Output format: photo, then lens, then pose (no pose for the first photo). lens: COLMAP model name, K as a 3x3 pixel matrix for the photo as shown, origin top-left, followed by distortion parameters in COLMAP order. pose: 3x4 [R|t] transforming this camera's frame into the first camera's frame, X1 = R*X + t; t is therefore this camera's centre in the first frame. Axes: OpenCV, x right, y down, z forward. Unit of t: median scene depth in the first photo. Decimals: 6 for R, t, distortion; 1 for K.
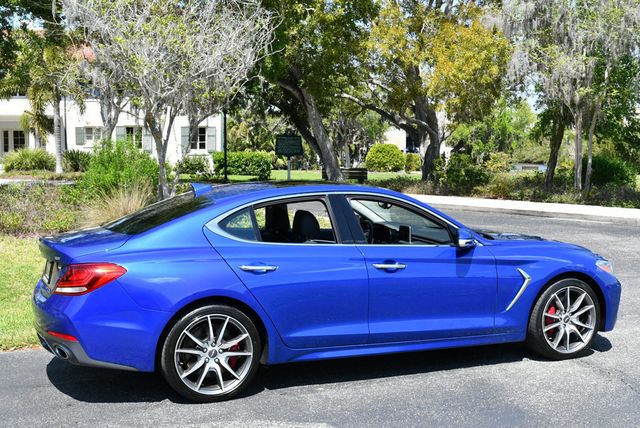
lens RADIAL K [[875.4, 0, 320.0], [0, 875.4, 214.0], [0, 0, 1]] dist [-0.012711, -0.013774]
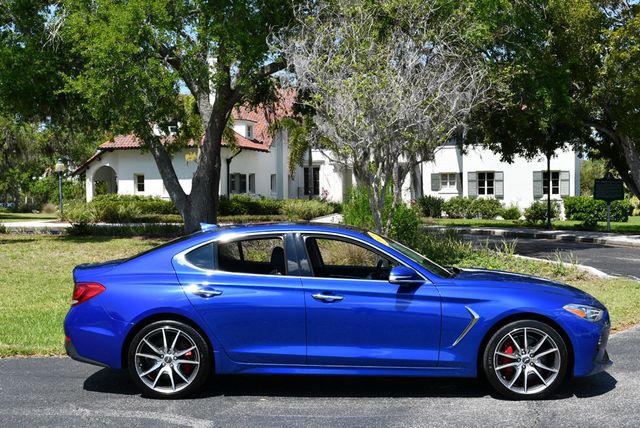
lens RADIAL K [[901.5, 0, 320.0], [0, 901.5, 214.0], [0, 0, 1]] dist [-0.032136, -0.054699]
pose [[0.897640, 0.003537, -0.440716, 0.212435], [-0.026569, 0.998583, -0.046102, 0.002281], [0.439928, 0.053093, 0.896462, -0.019067]]
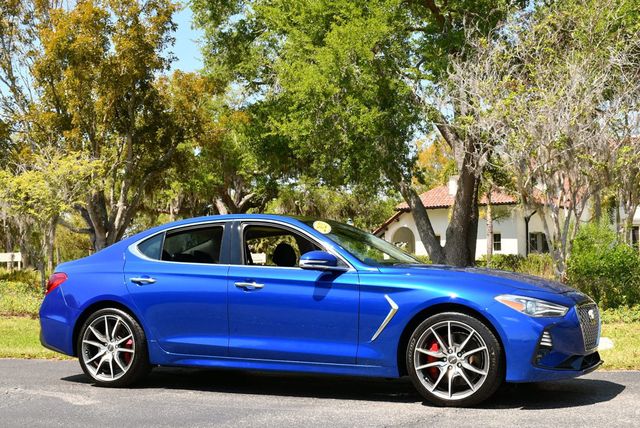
lens RADIAL K [[933.0, 0, 320.0], [0, 933.0, 214.0], [0, 0, 1]] dist [-0.035963, -0.041992]
pose [[0.661760, -0.050843, -0.747990, 0.360393], [-0.049704, 0.992527, -0.111439, 0.034900], [0.748066, 0.110924, 0.654288, 0.114312]]
